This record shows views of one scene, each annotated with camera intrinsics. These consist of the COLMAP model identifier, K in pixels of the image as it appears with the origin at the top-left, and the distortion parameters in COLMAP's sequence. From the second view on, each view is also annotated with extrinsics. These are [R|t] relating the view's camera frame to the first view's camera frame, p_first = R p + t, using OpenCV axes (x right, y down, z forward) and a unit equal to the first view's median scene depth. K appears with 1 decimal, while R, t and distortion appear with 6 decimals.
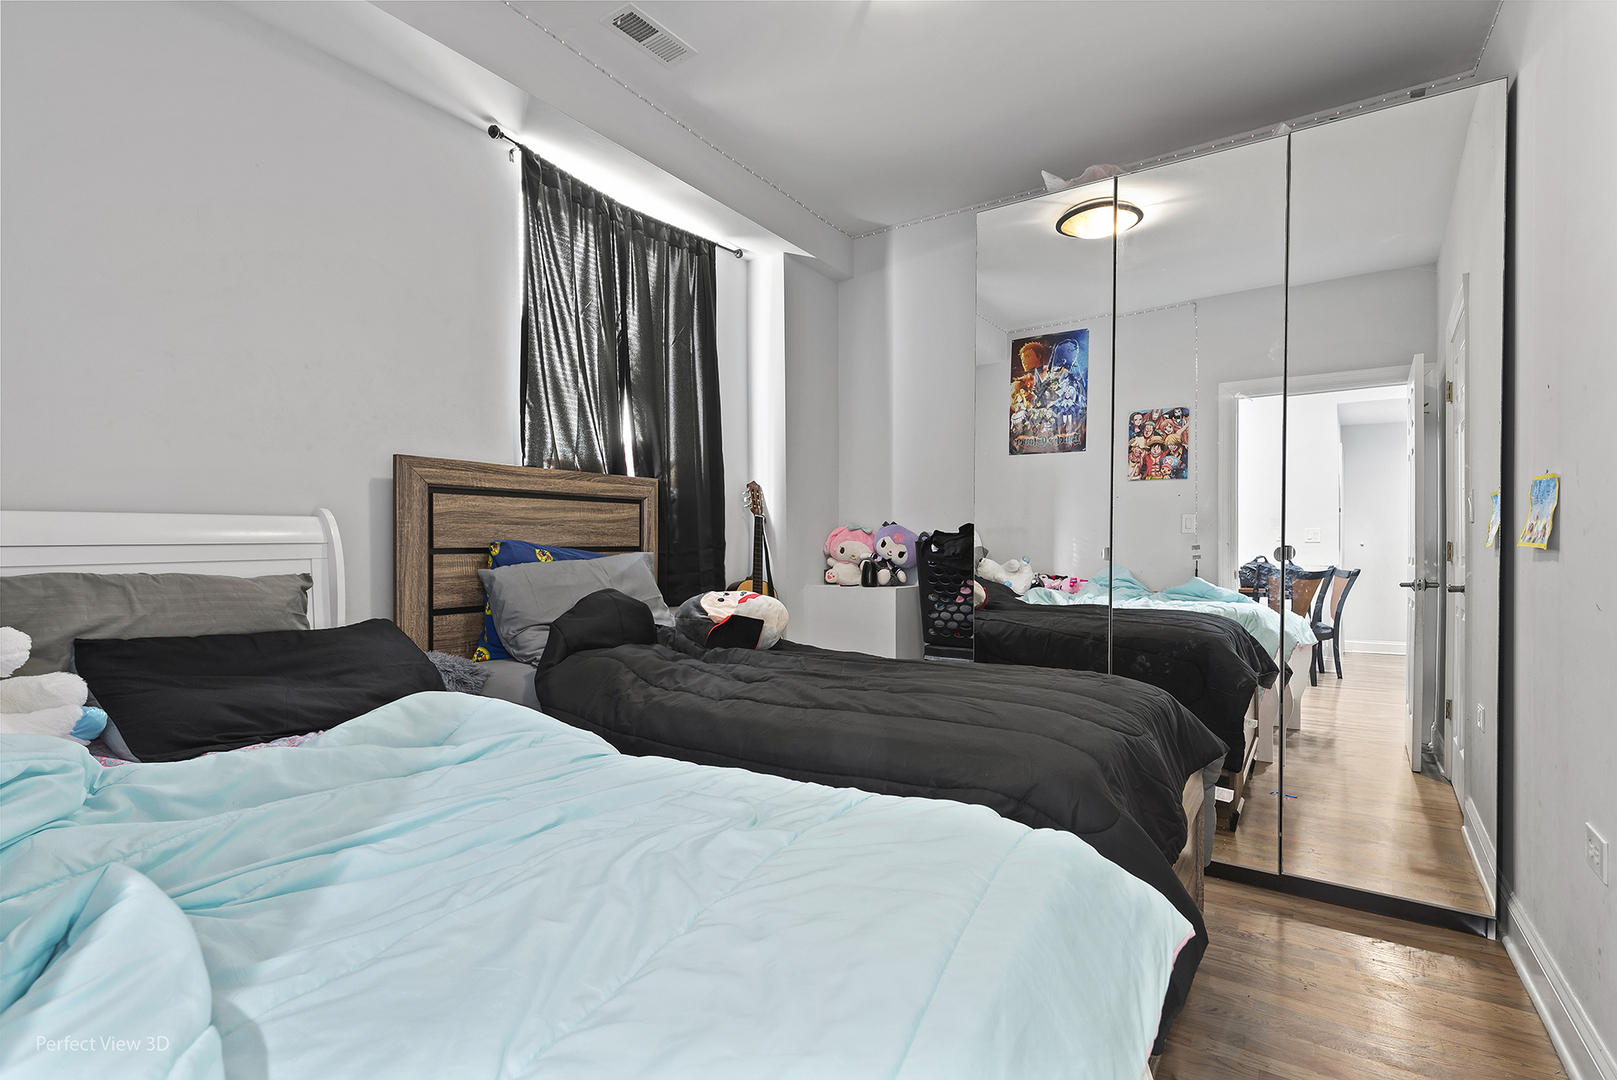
lens RADIAL K [[740.6, 0, 808.5], [0, 740.6, 540.0], [0, 0, 1]] dist [-0.000531, -0.000273]
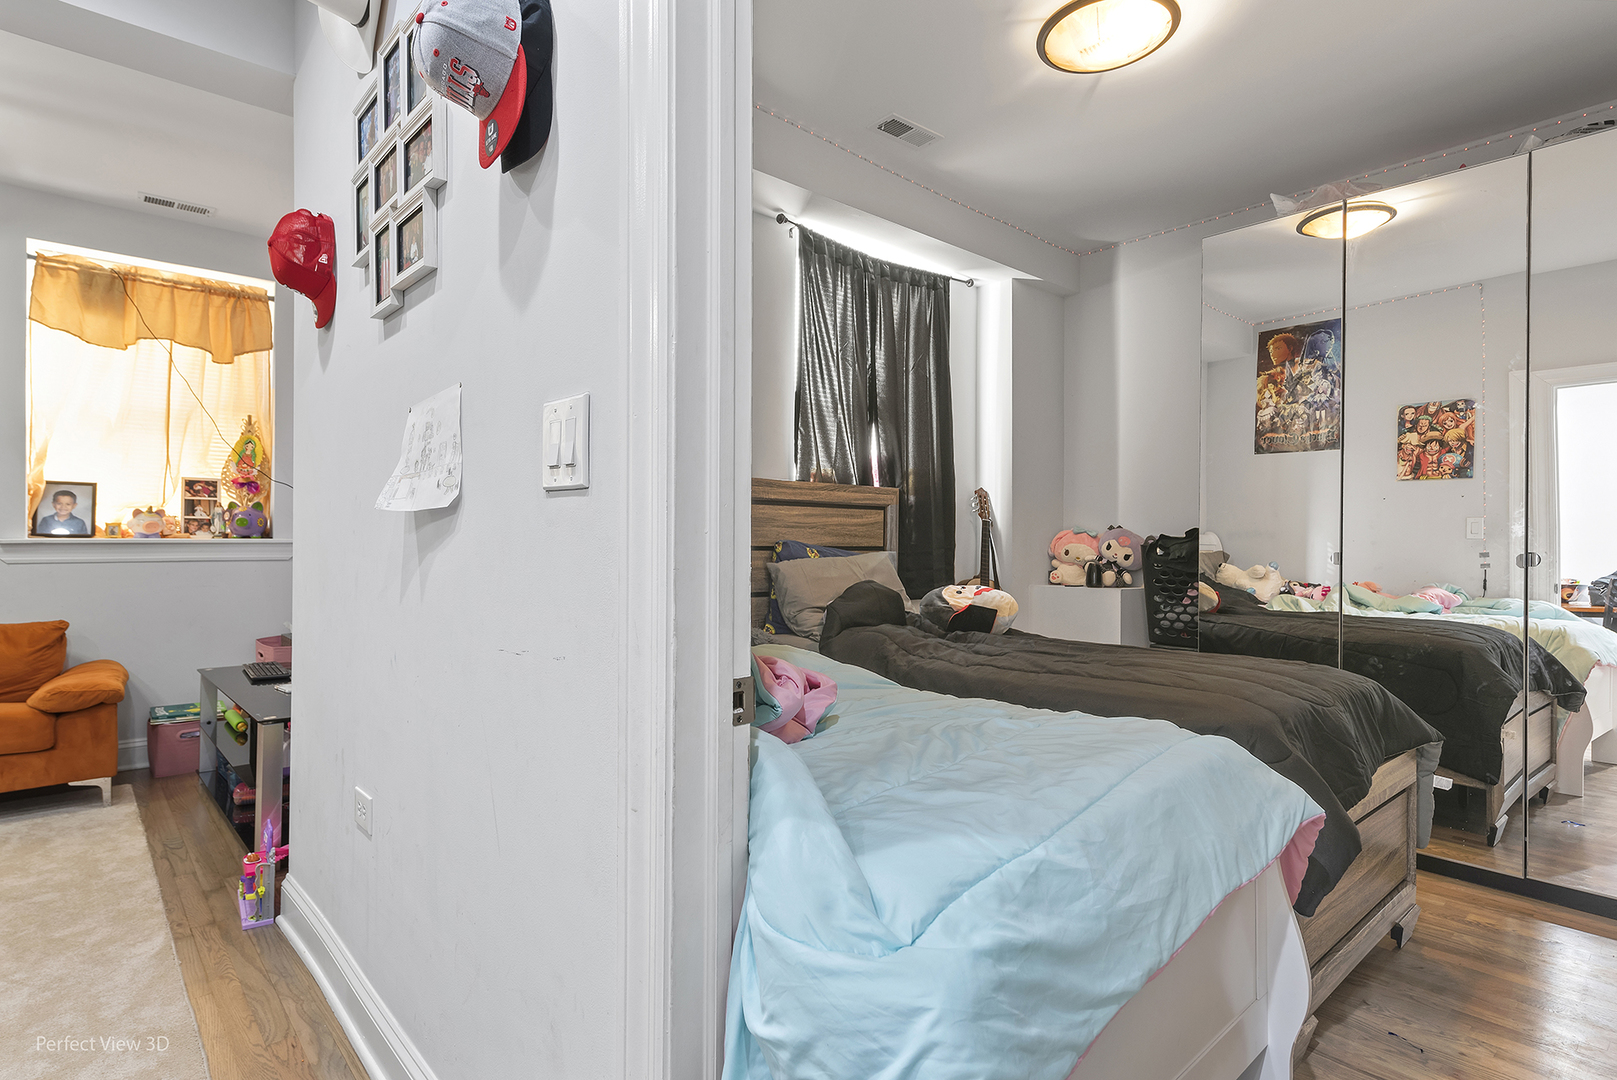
lens RADIAL K [[840.5, 0, 781.1], [0, 840.5, 533.4], [0, 0, 1]] dist [0.010016, -0.001468]
pose [[0.961236, 0.006380, -0.275653, -0.017562], [-0.008955, 0.999927, -0.008084, 0.000177], [0.275581, 0.010239, 0.961223, -0.300518]]
